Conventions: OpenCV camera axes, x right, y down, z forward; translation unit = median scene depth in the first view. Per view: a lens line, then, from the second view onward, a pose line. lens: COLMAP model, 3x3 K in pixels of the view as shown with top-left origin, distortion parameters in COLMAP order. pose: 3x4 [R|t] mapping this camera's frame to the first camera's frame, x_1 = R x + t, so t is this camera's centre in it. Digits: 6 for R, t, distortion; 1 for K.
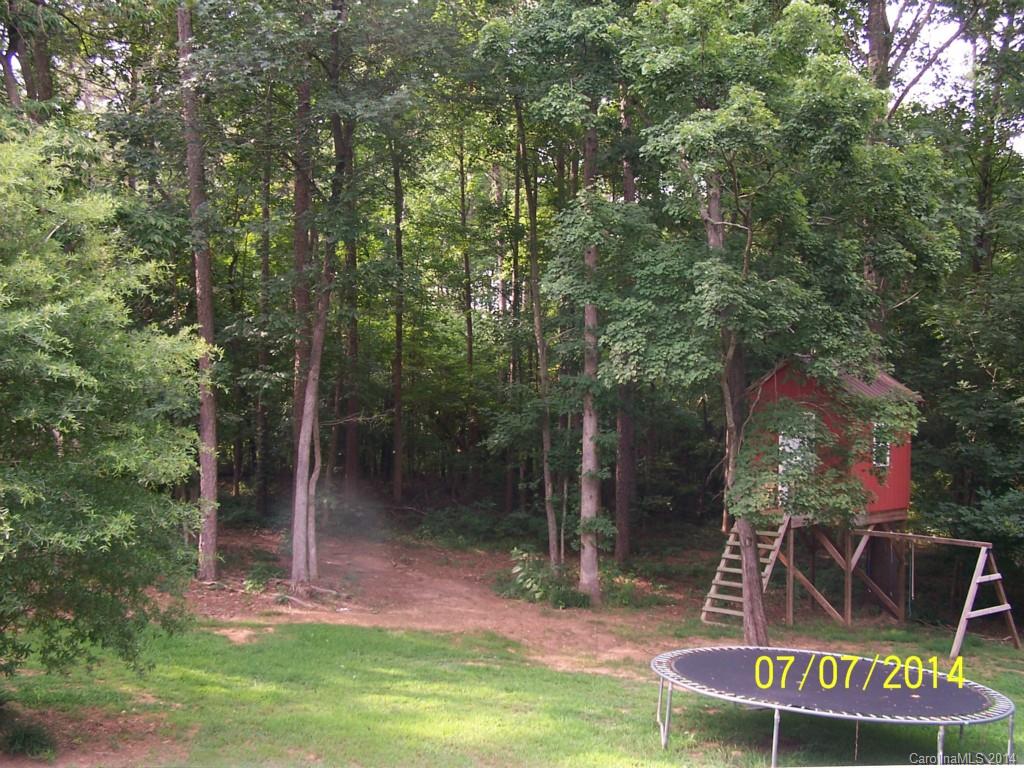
lens RADIAL K [[1135.0, 0, 511.1], [0, 1135.0, 383.5], [0, 0, 1]] dist [-0.121838, 0.000000]
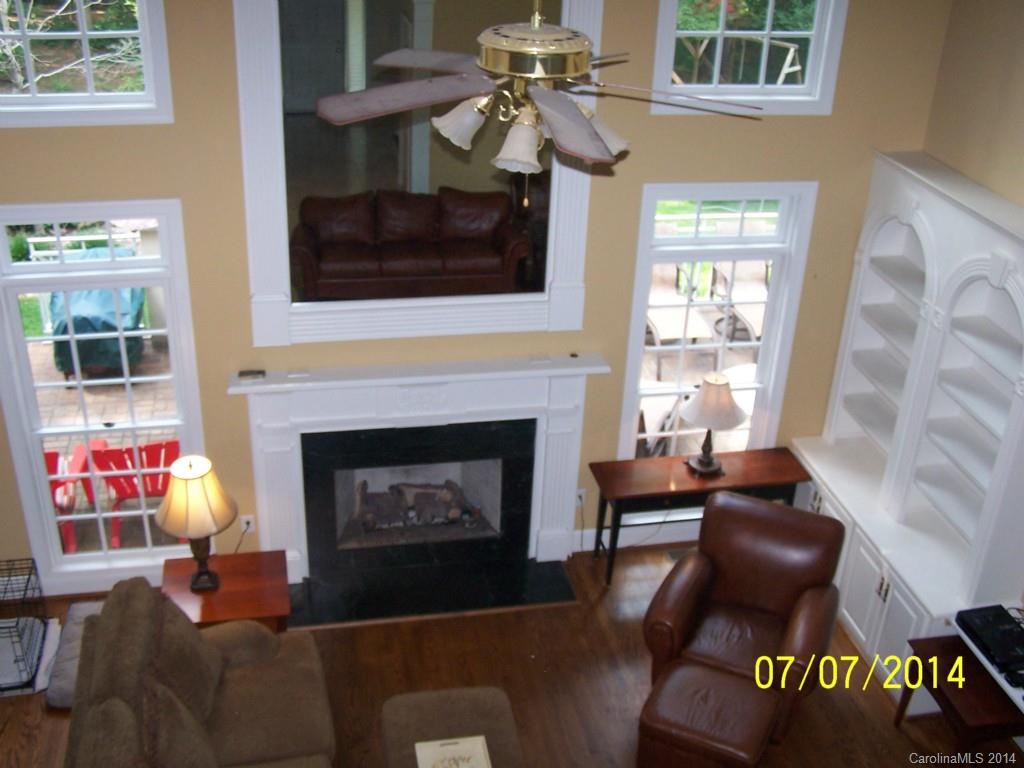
lens RADIAL K [[1135.0, 0, 513.7], [0, 1135.0, 382.3], [0, 0, 1]] dist [-0.121838, 0.000000]
pose [[0.983371, -0.041290, 0.176854, -0.261029], [-0.049278, 0.876612, 0.478668, -0.186820], [-0.174797, -0.479423, 0.860000, -0.500998]]
